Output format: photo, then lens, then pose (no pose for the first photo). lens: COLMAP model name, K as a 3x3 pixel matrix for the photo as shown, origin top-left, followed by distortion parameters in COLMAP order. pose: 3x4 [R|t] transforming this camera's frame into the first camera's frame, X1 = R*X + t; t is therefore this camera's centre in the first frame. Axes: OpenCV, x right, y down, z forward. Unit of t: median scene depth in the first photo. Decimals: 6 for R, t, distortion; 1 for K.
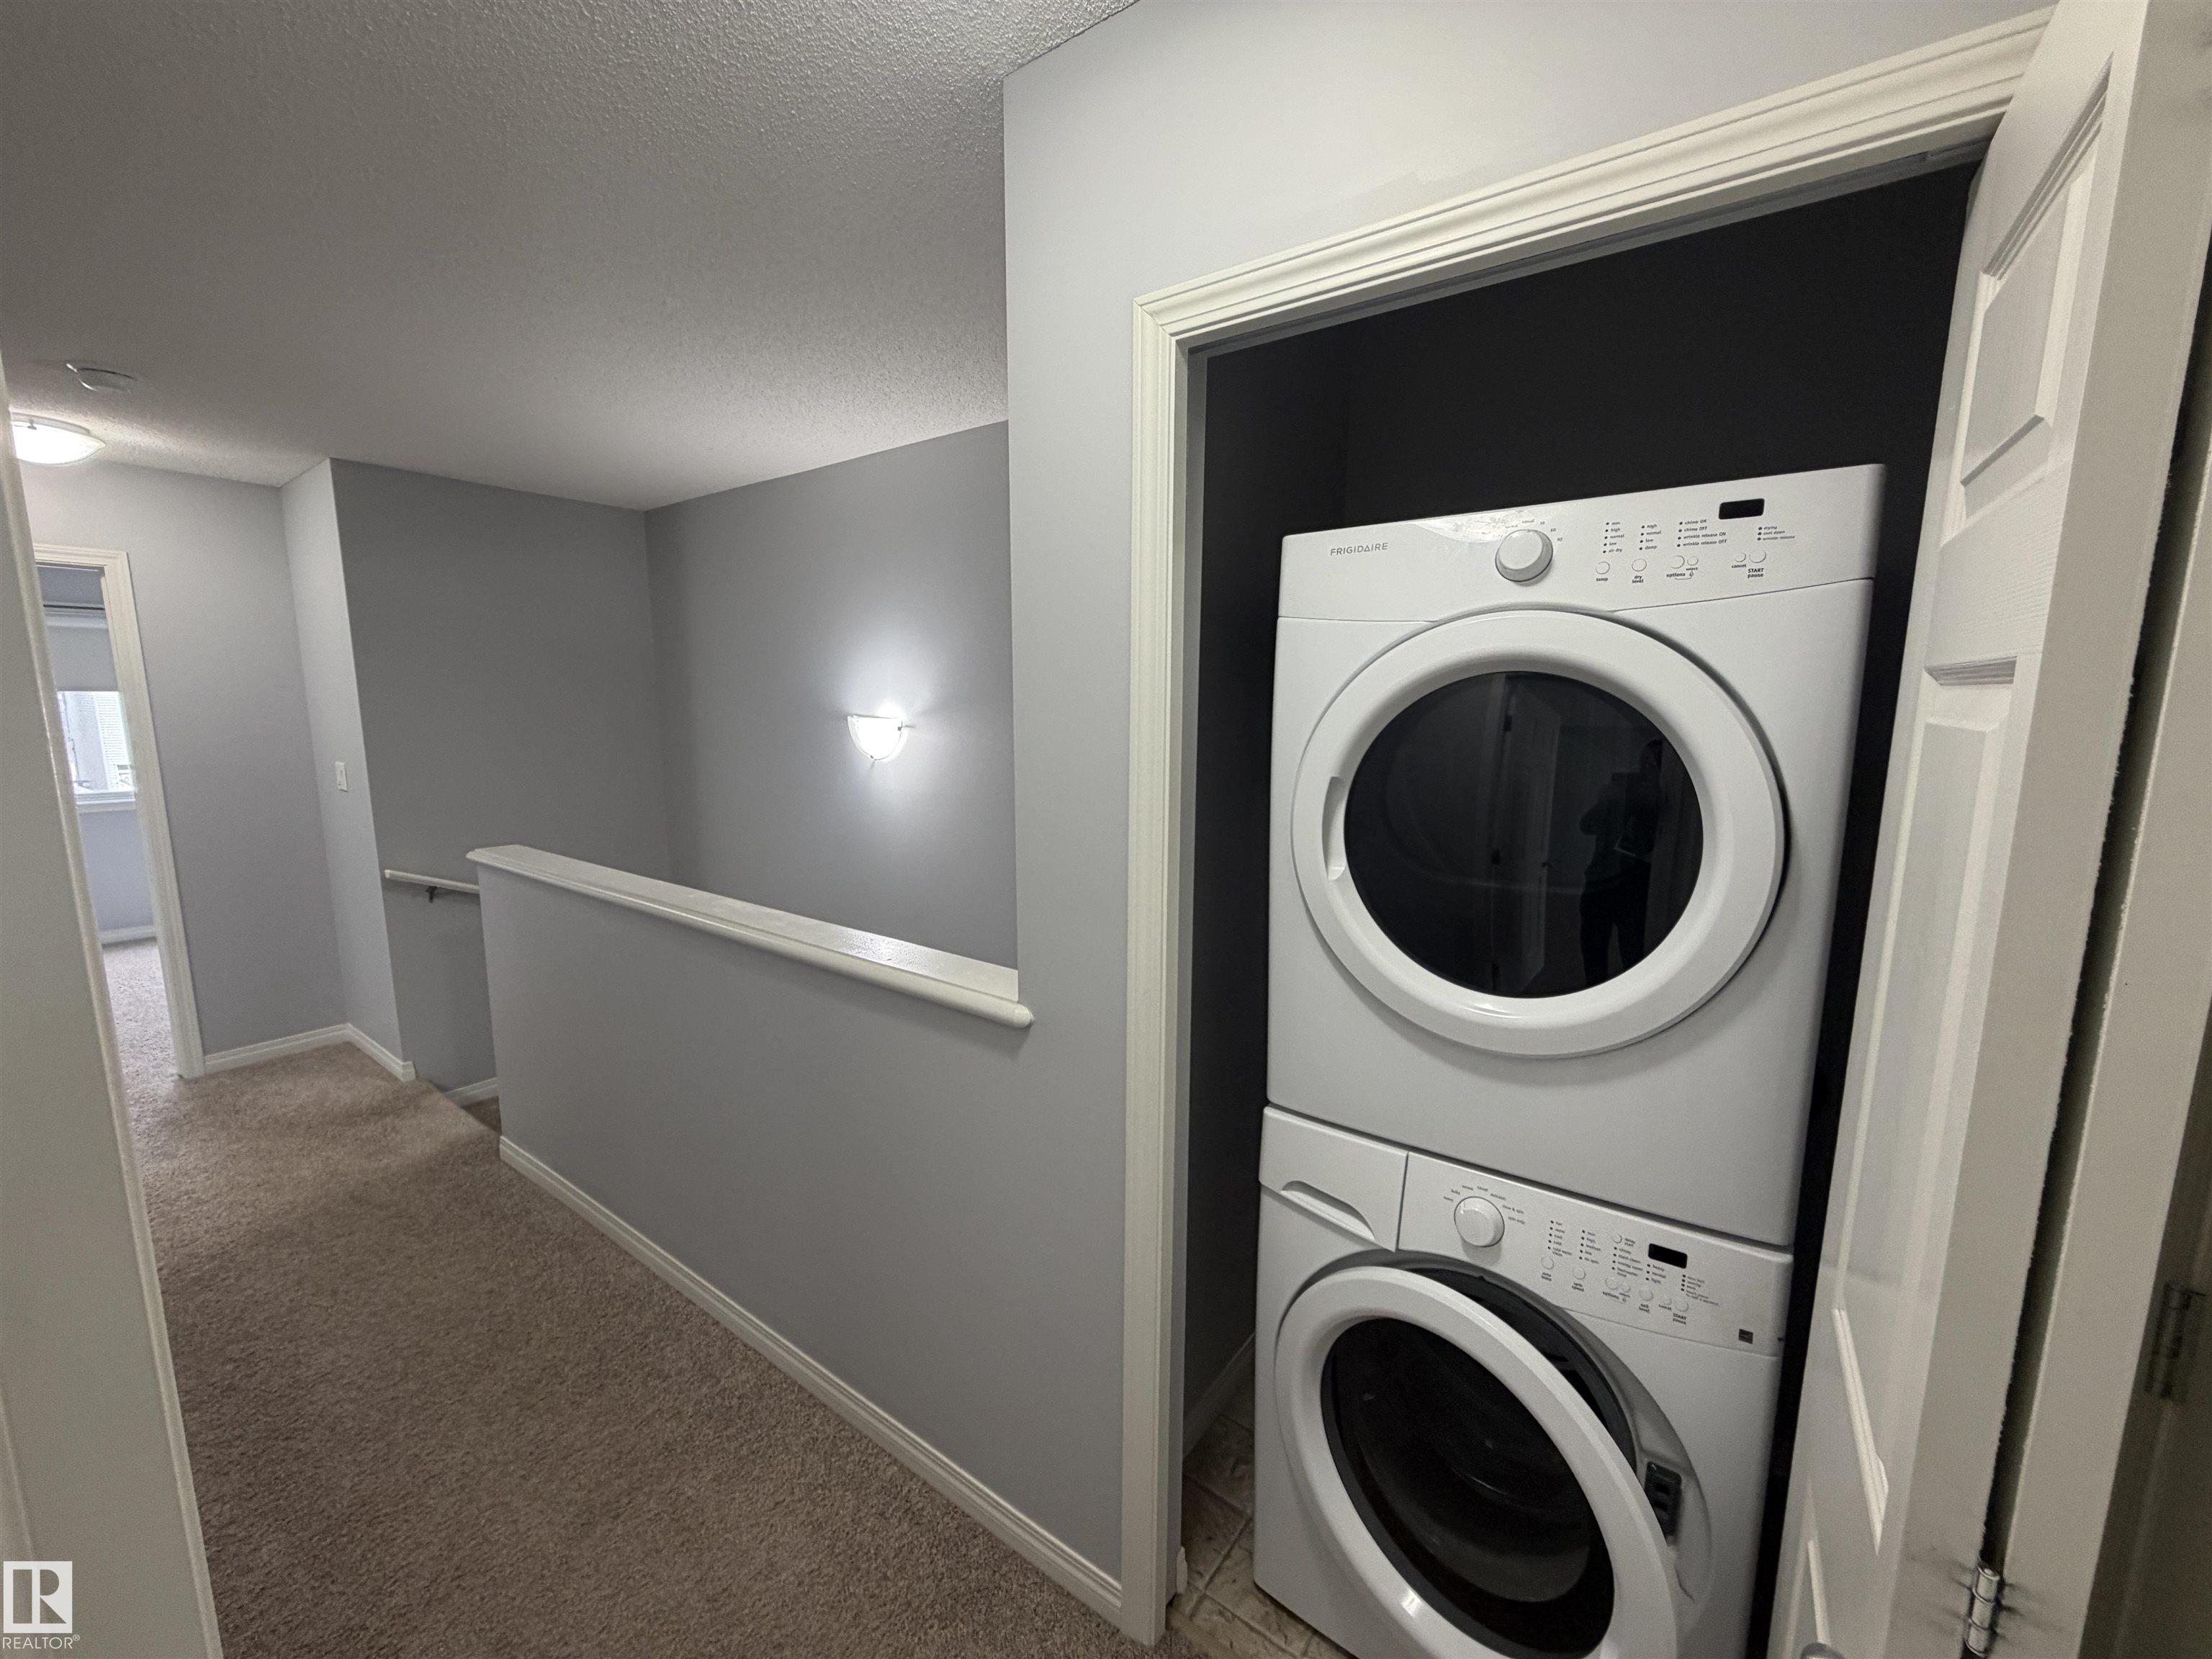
lens RADIAL K [[881.8, 0, 1103.8], [0, 881.8, 834.9], [0, 0, 1]] dist [0.009091, -0.001075]
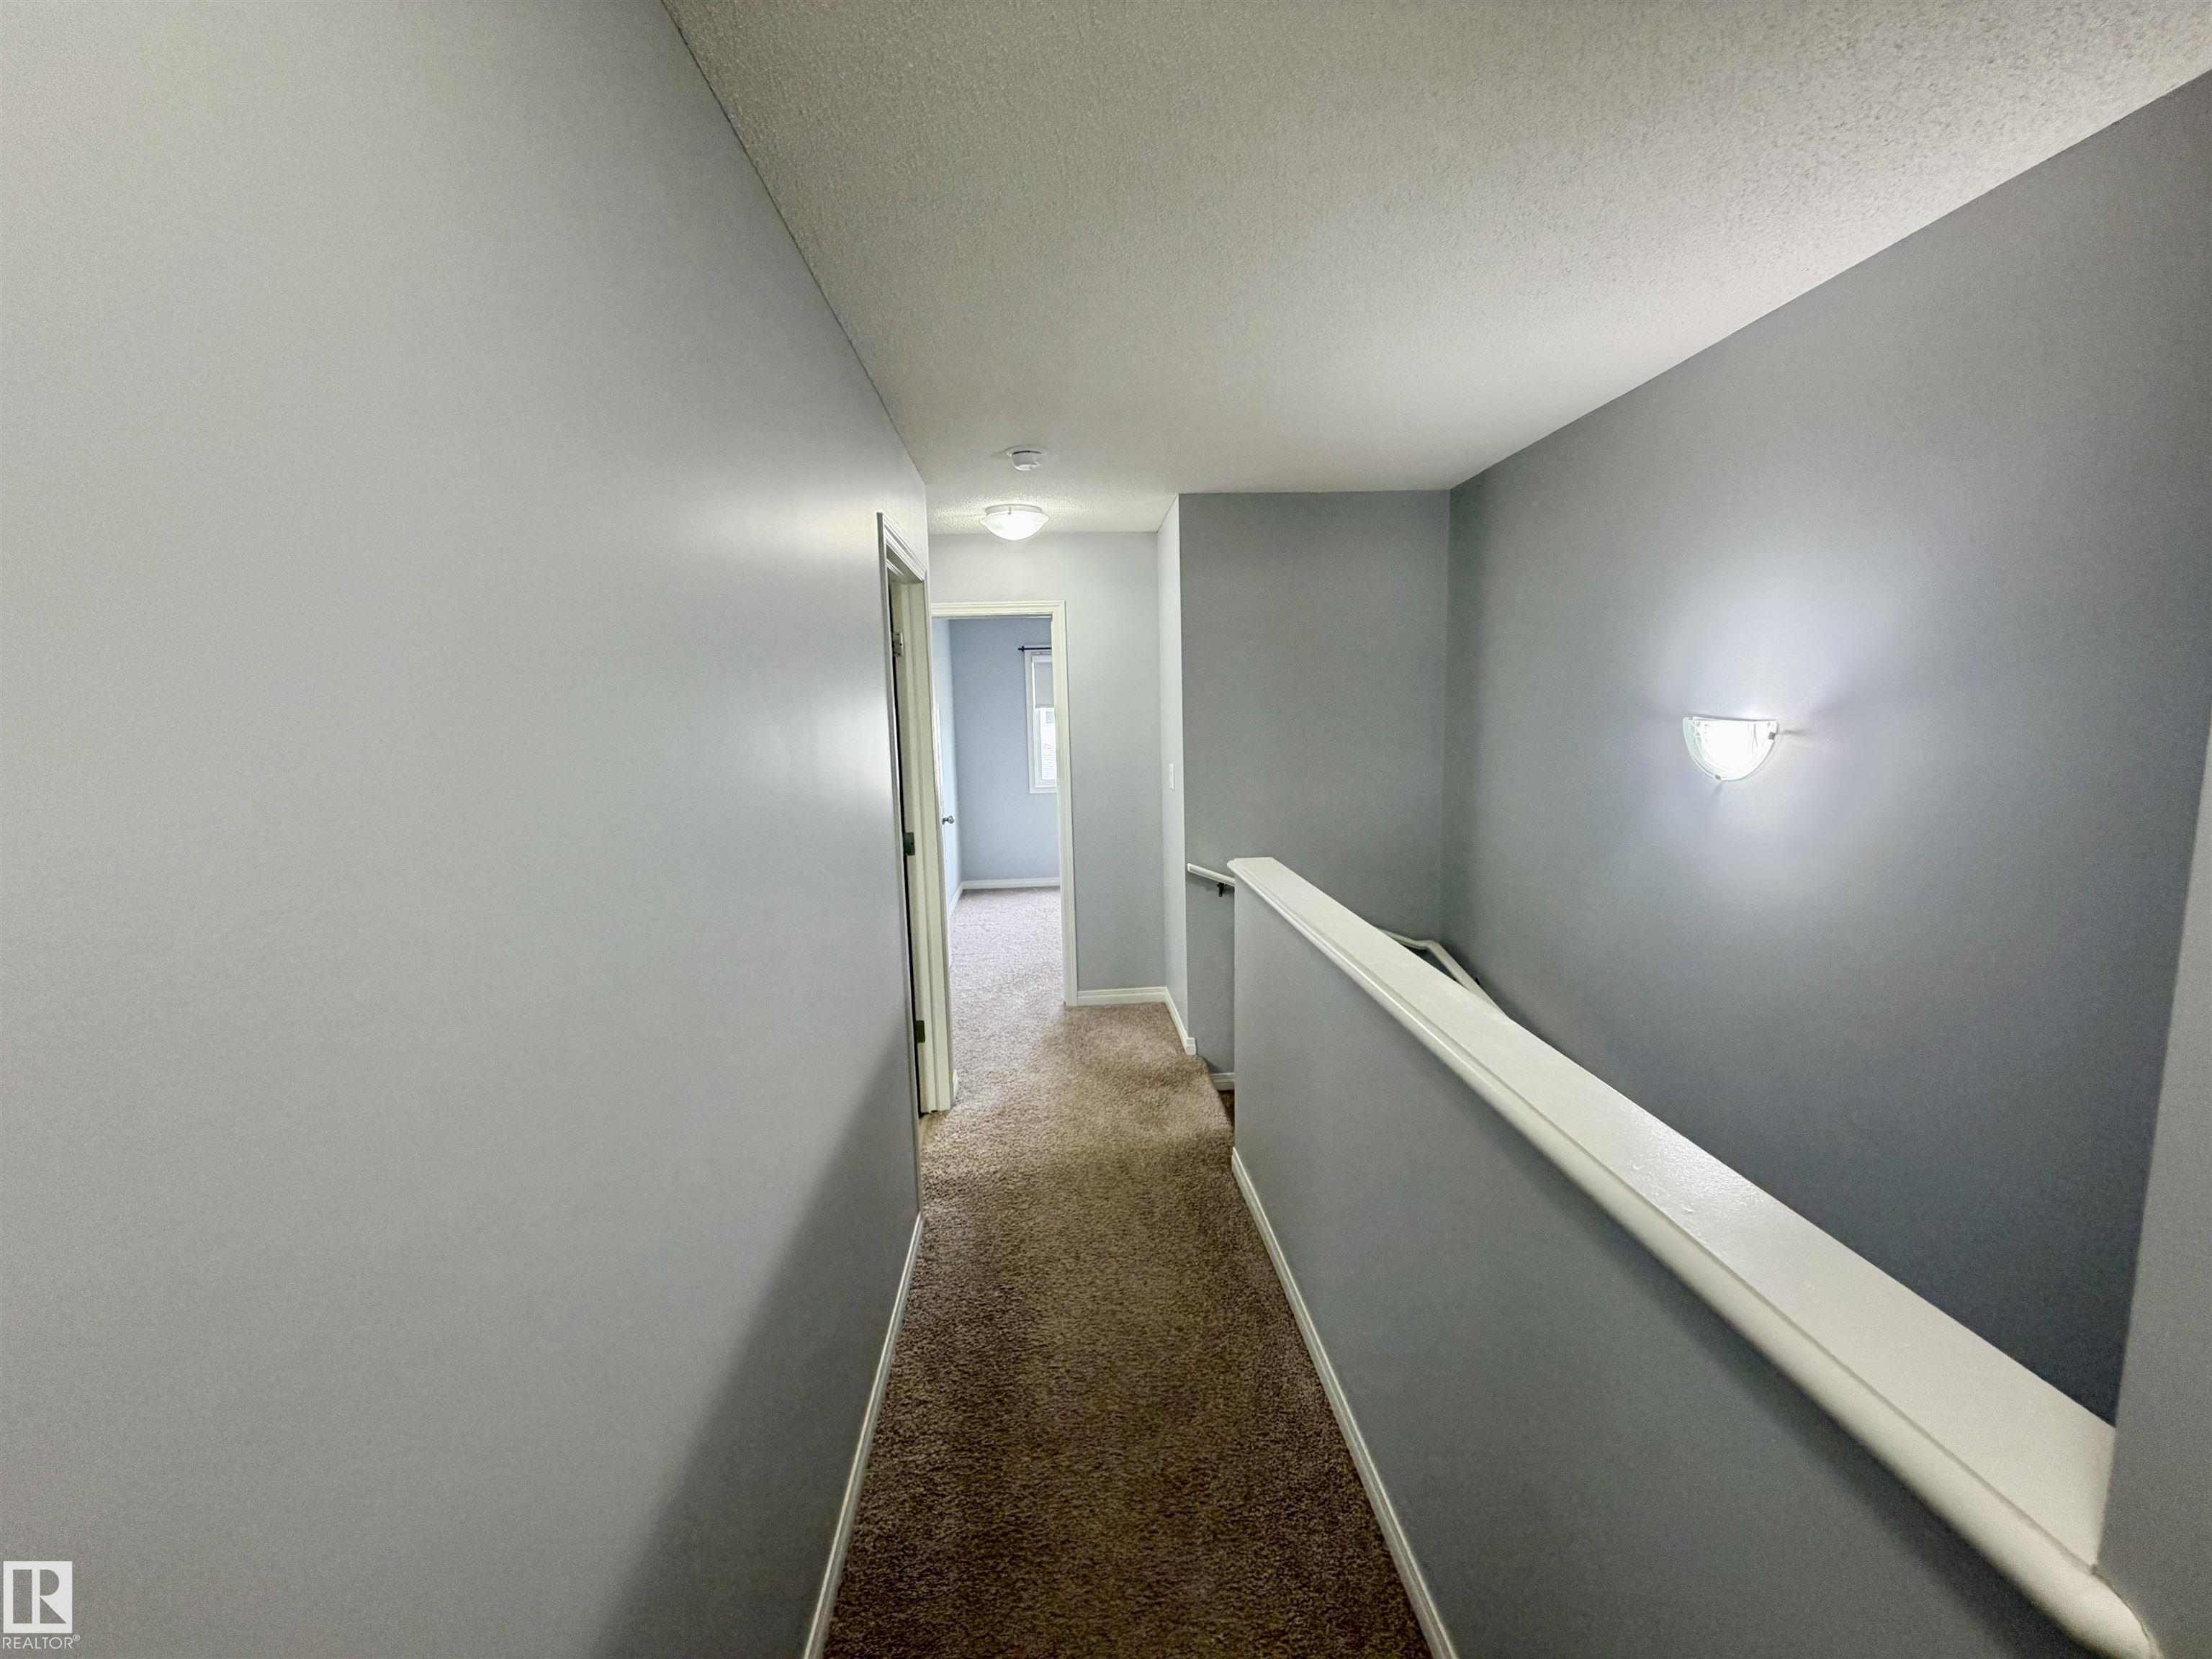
lens RADIAL K [[881.8, 0, 1097.8], [0, 881.8, 833.4], [0, 0, 1]] dist [0.009091, -0.001075]
pose [[0.638799, 0.086141, -0.764536, -0.047812], [-0.086667, 0.995444, 0.039744, -0.033736], [0.764477, 0.040872, 0.643354, 0.216749]]
